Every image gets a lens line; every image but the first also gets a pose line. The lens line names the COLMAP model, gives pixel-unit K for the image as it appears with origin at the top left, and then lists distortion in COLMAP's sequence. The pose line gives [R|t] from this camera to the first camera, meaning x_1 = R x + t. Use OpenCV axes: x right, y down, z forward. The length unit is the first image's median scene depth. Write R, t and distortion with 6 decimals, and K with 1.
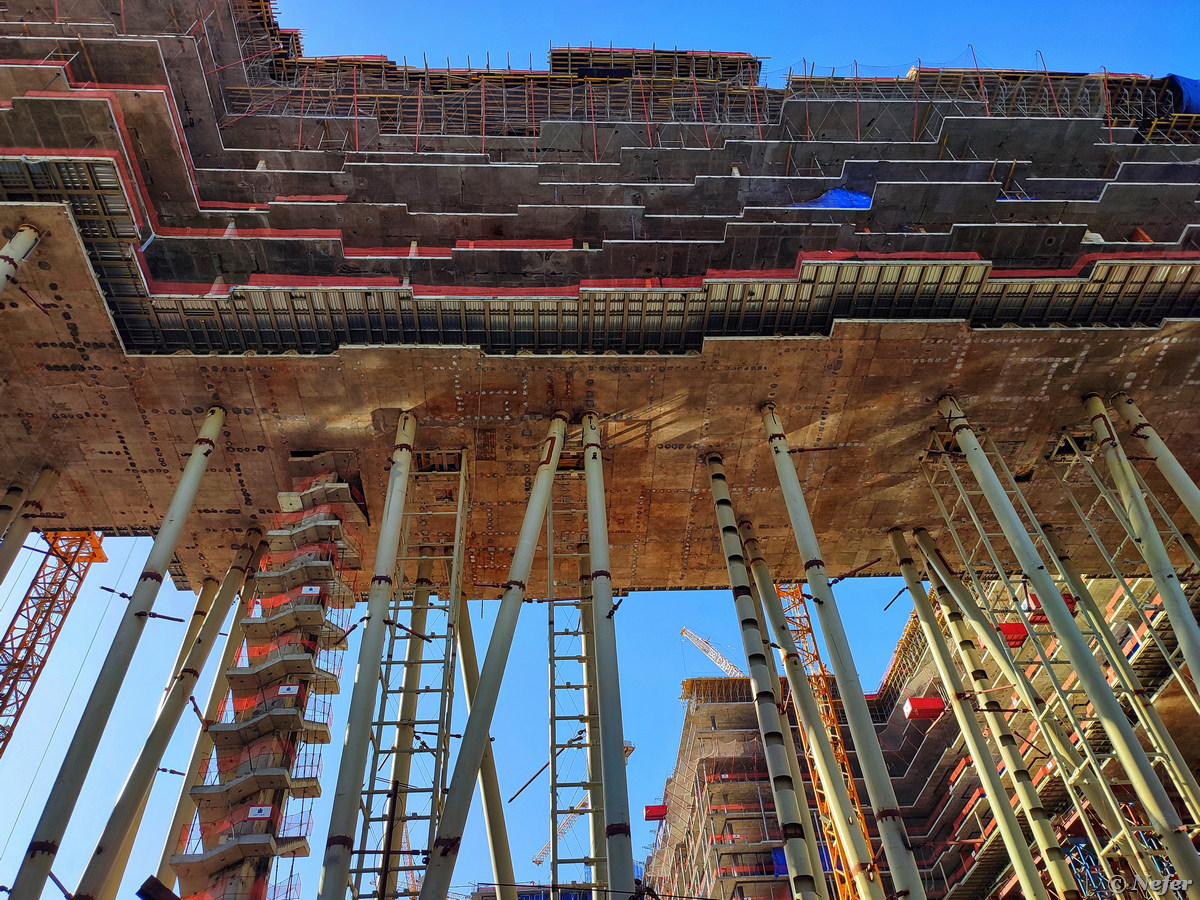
lens RADIAL K [[901.4, 0, 600.0], [0, 901.4, 450.0], [0, 0, 1]] dist [-0.004595, -0.001865]
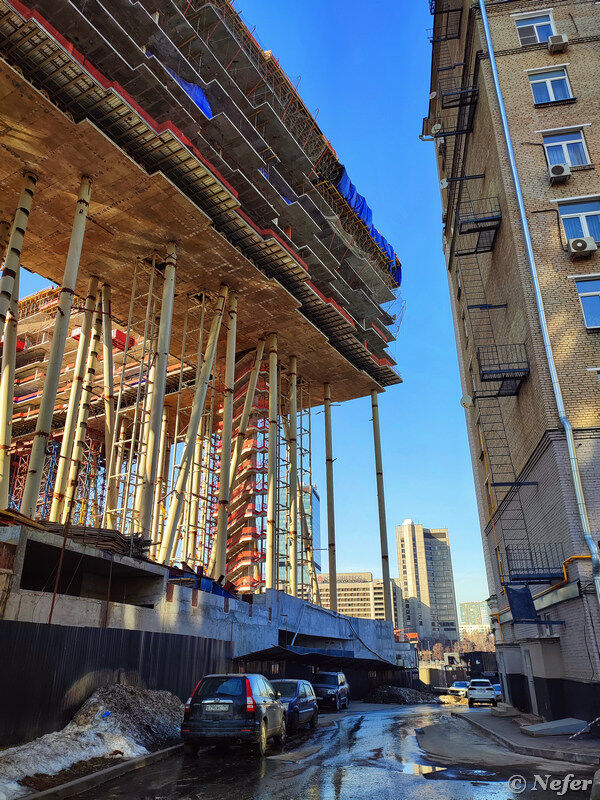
lens RADIAL K [[601.0, 0, 300.0], [0, 601.0, 400.0], [0, 0, 1]] dist [-0.004595, -0.001865]
pose [[0.520389, 0.360953, 0.773892, -0.292103], [-0.630252, 0.773841, 0.062871, -0.050977], [-0.576176, -0.520464, 0.630190, -0.046703]]
